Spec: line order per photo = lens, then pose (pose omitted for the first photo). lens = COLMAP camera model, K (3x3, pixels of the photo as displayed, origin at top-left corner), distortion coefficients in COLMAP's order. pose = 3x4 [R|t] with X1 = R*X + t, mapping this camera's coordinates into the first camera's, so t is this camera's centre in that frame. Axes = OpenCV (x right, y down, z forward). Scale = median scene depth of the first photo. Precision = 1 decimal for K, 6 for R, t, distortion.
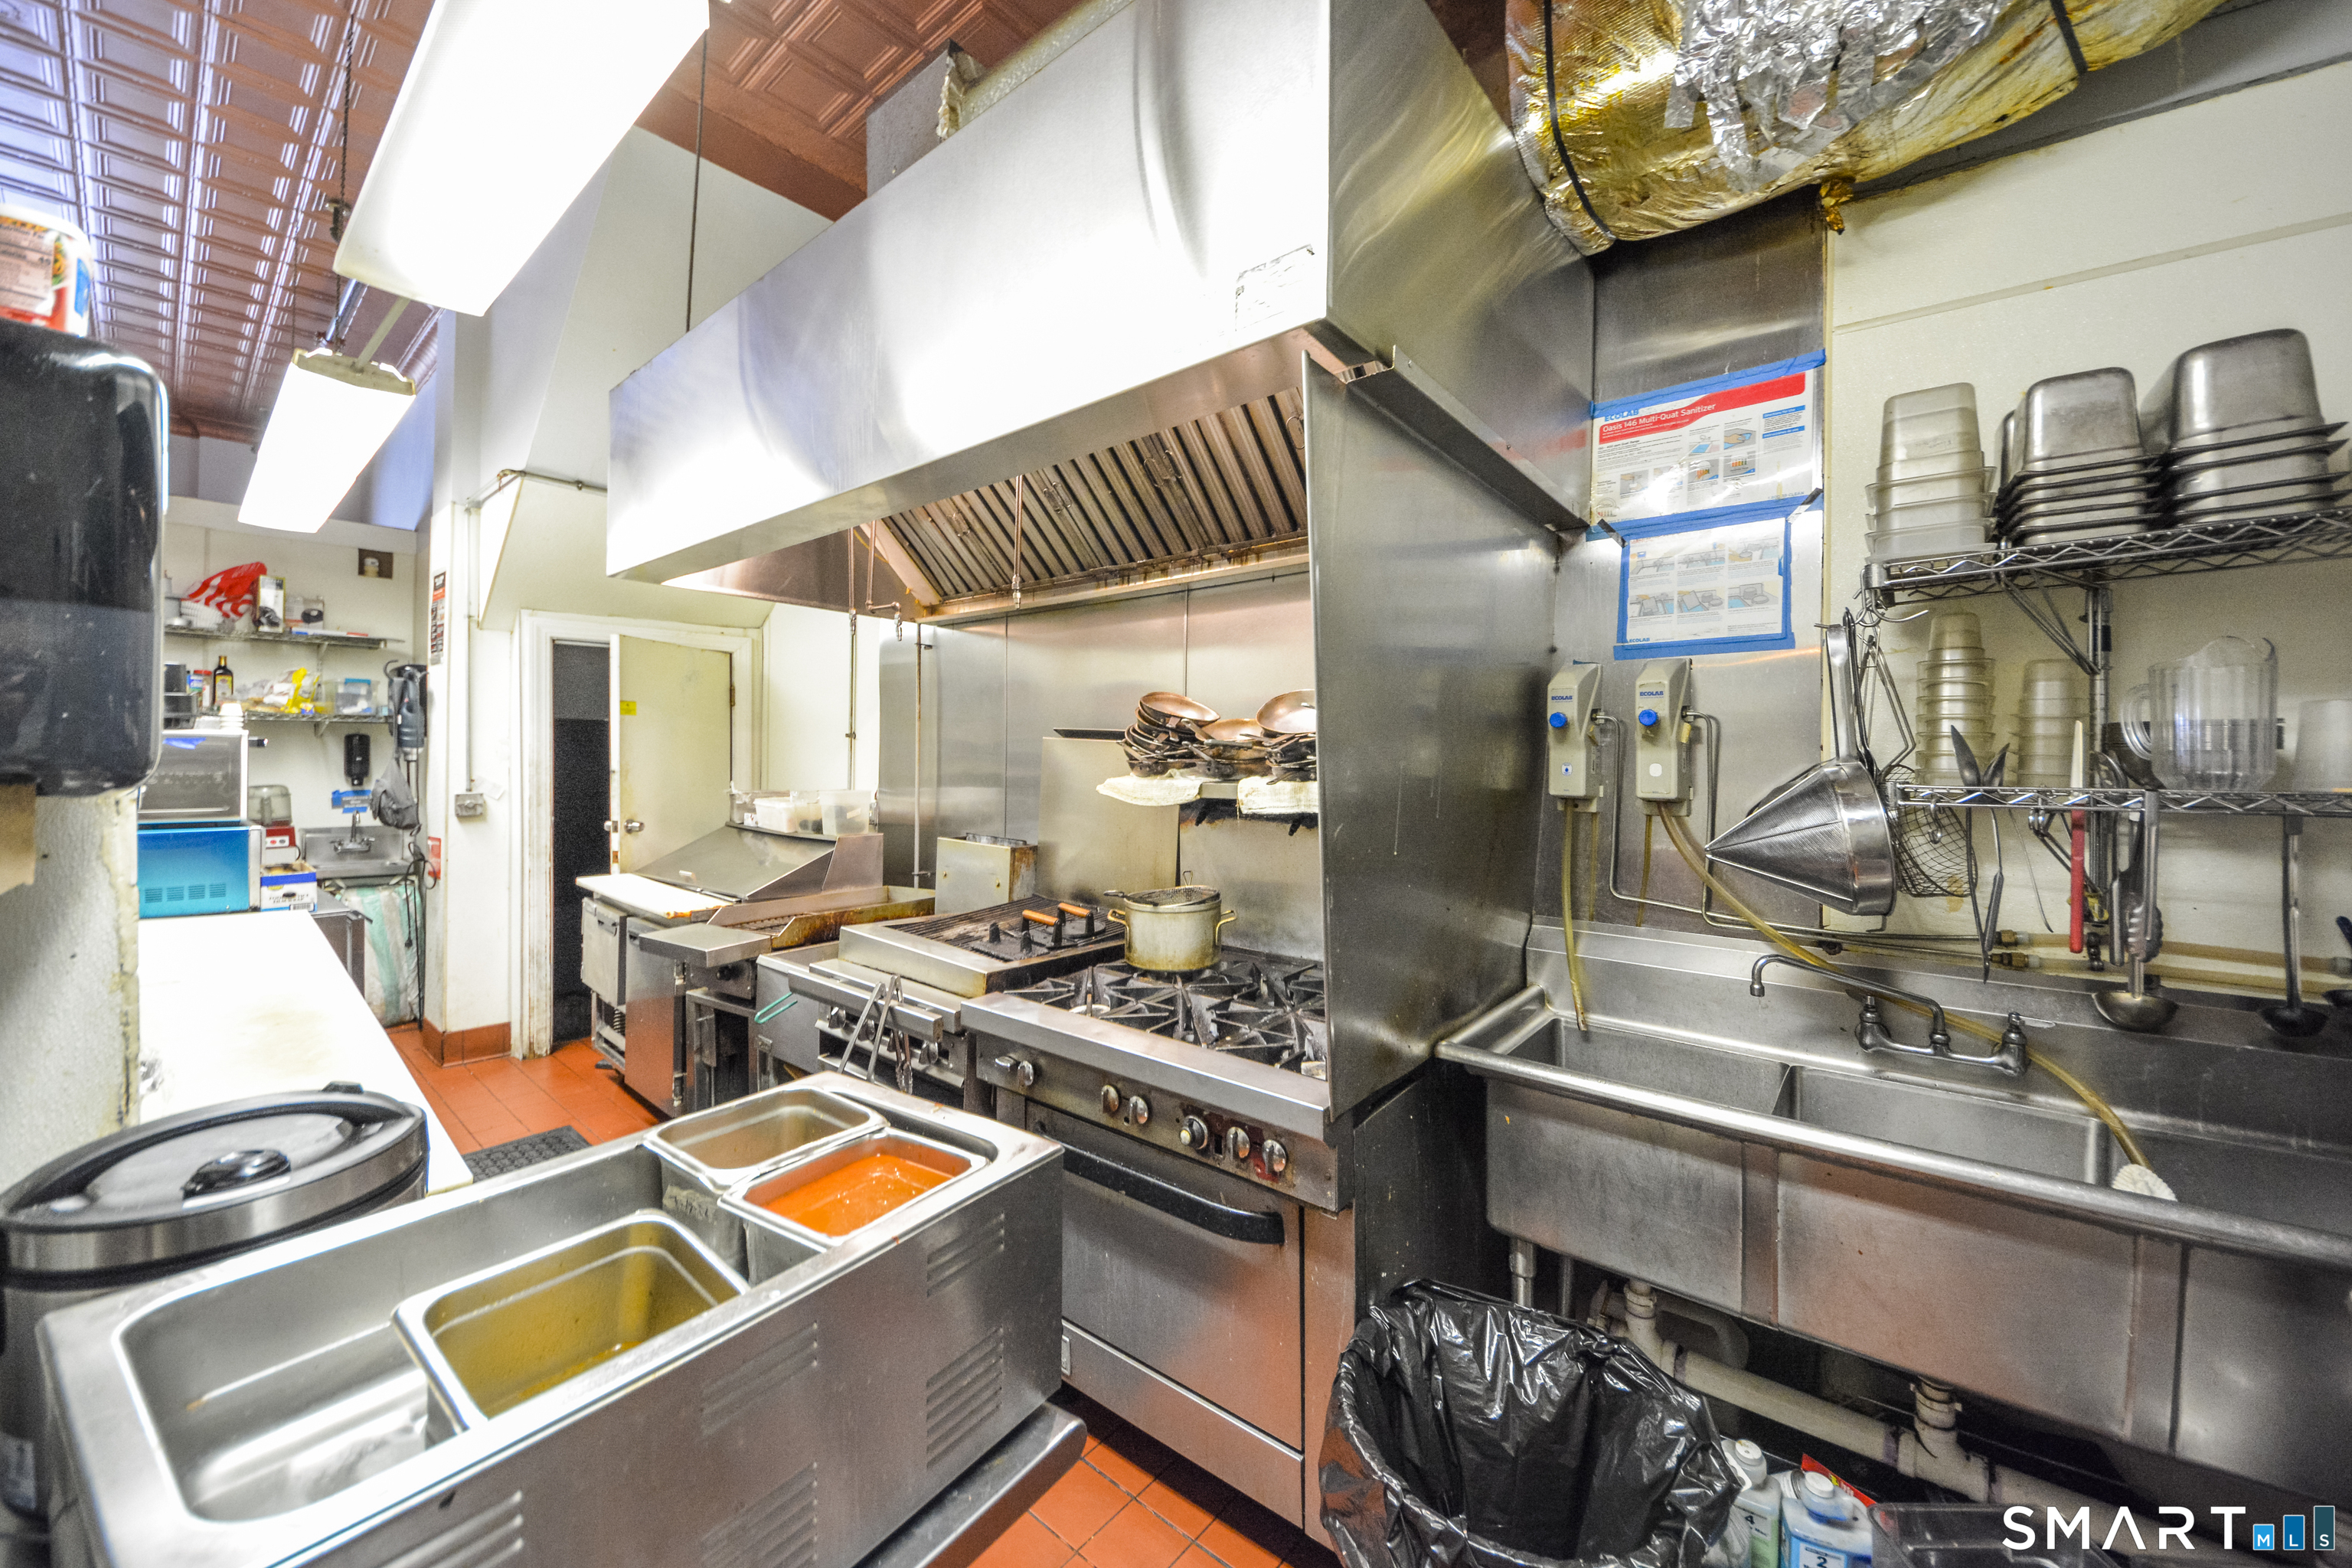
lens RADIAL K [[876.4, 0, 1203.0], [0, 876.4, 765.4], [0, 0, 1]] dist [0.022883, -0.018834]
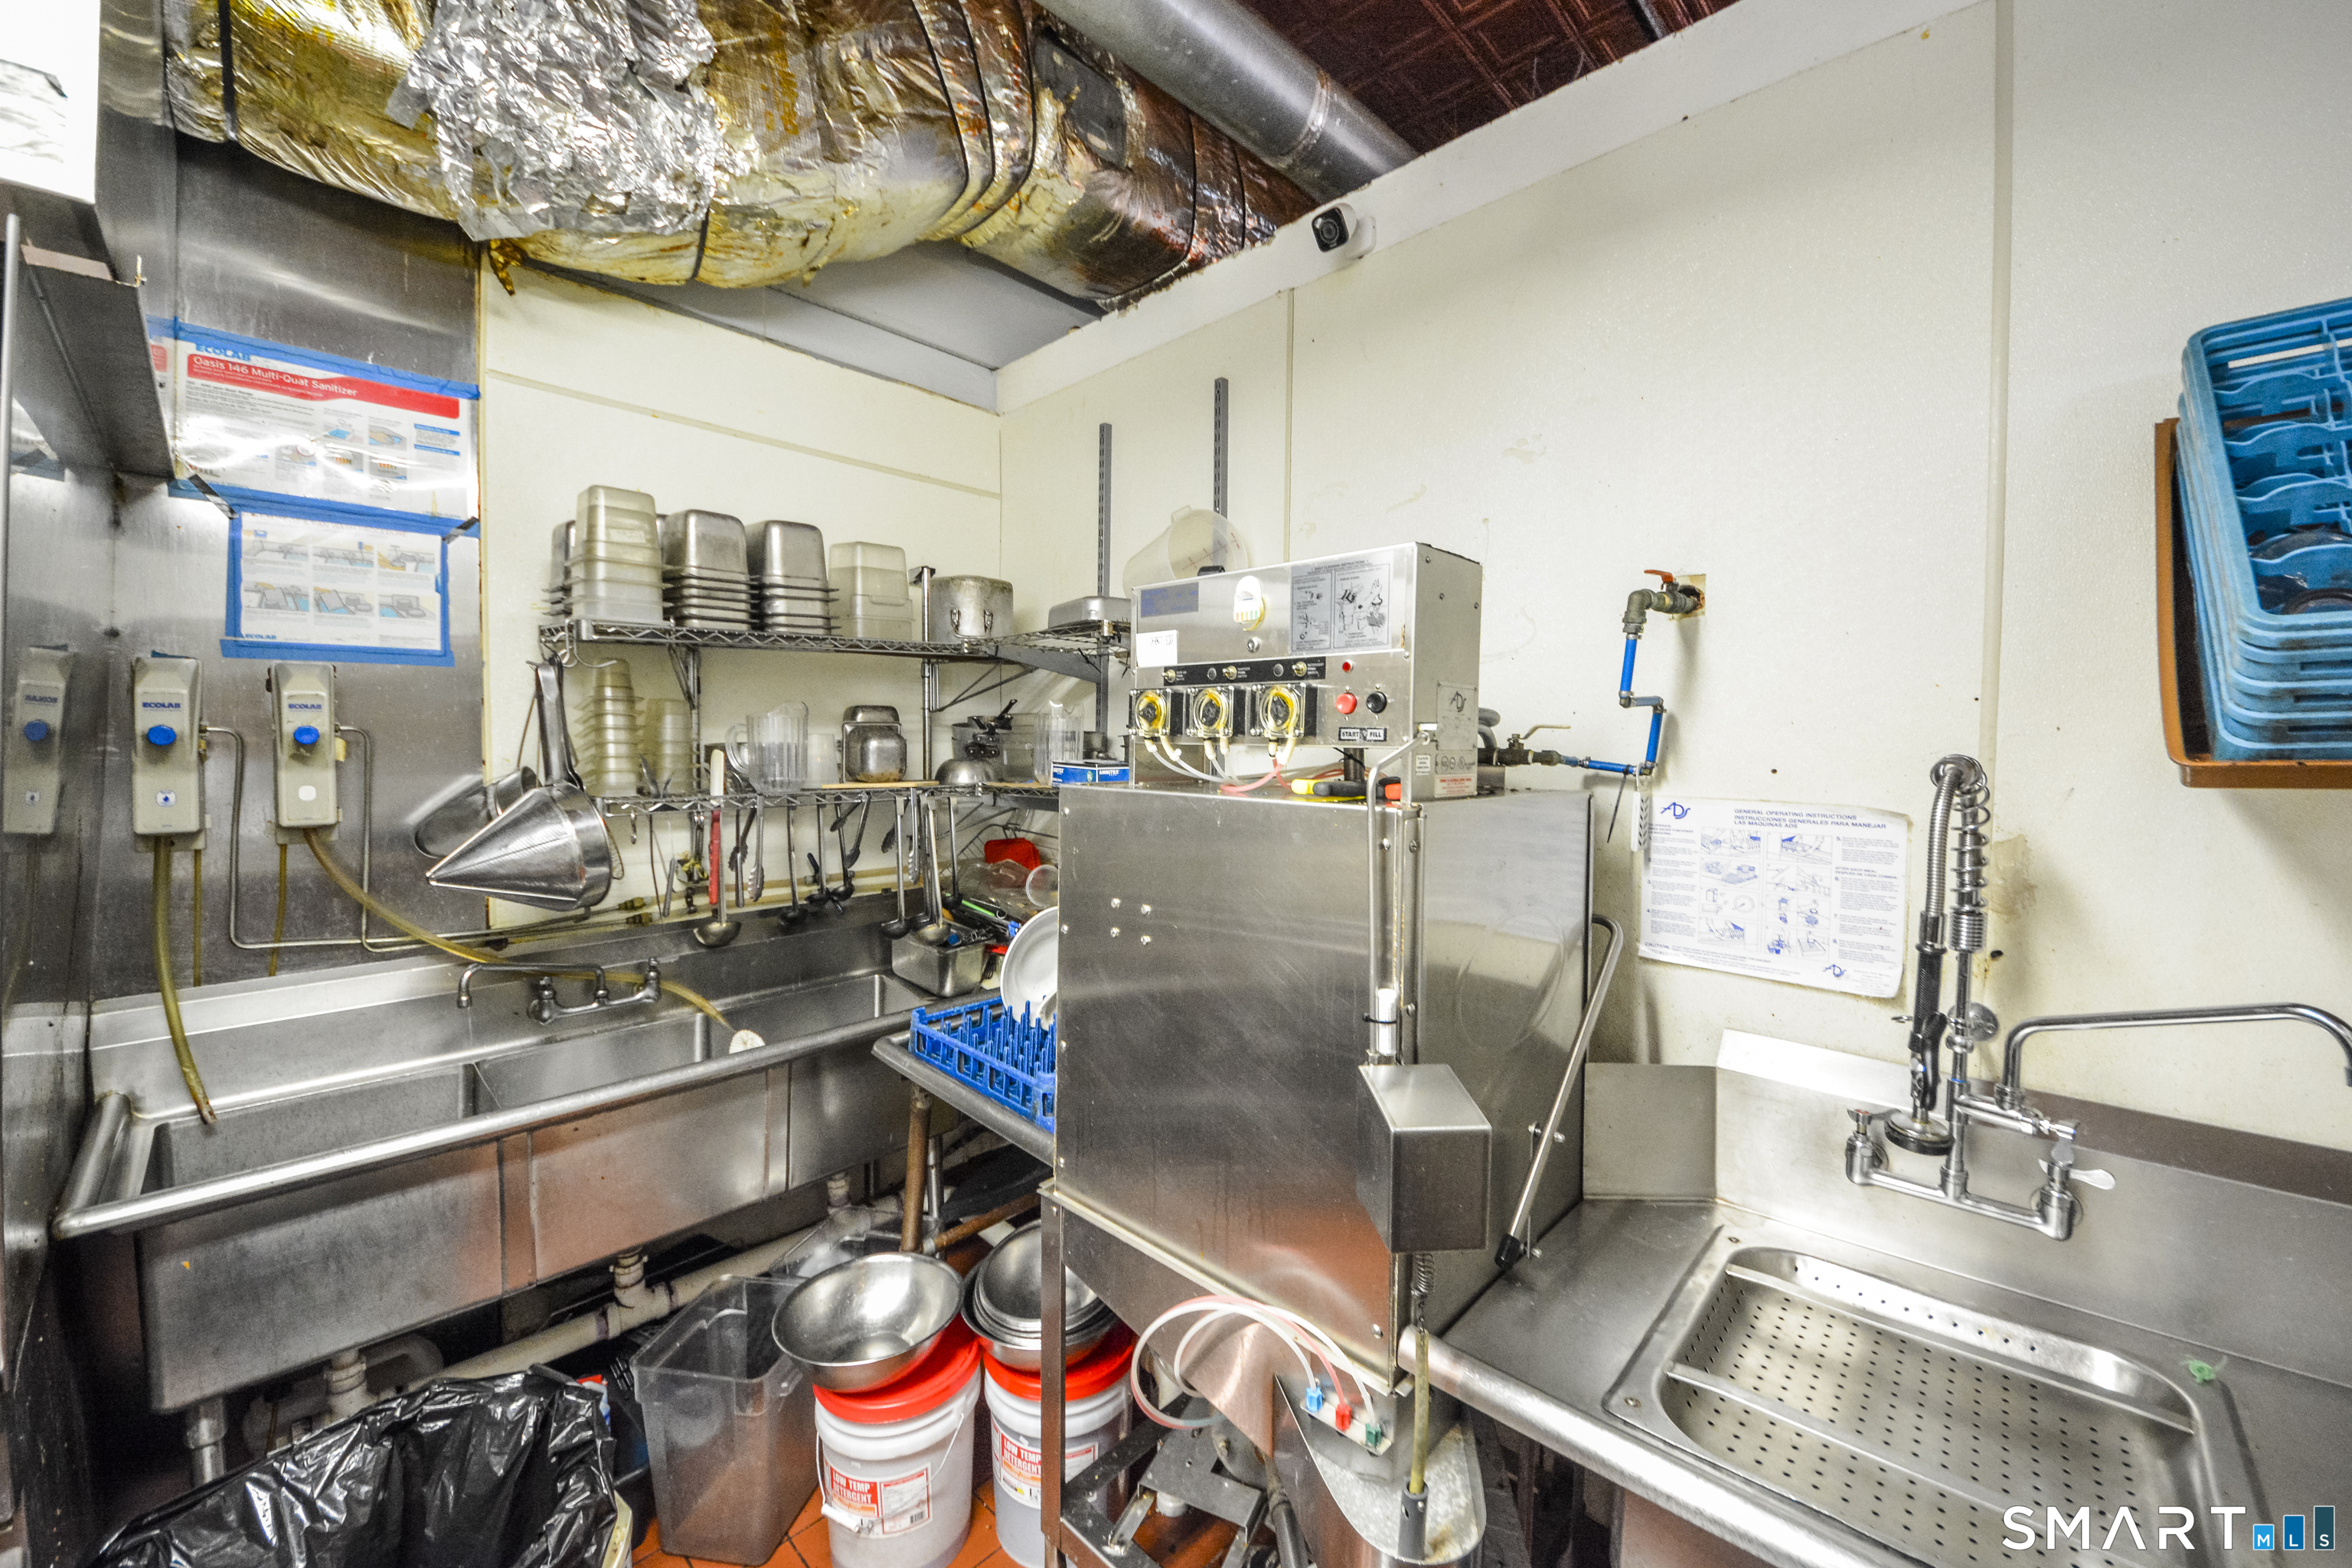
lens RADIAL K [[908.9, 0, 1176.0], [0, 908.9, 784.0], [0, 0, 1]] dist [0.033427, -0.021689]
pose [[0.082138, -0.074786, 0.993811, -0.353153], [-0.006114, 0.997124, 0.075541, -0.085785], [-0.996602, -0.012281, 0.081445, 0.076248]]
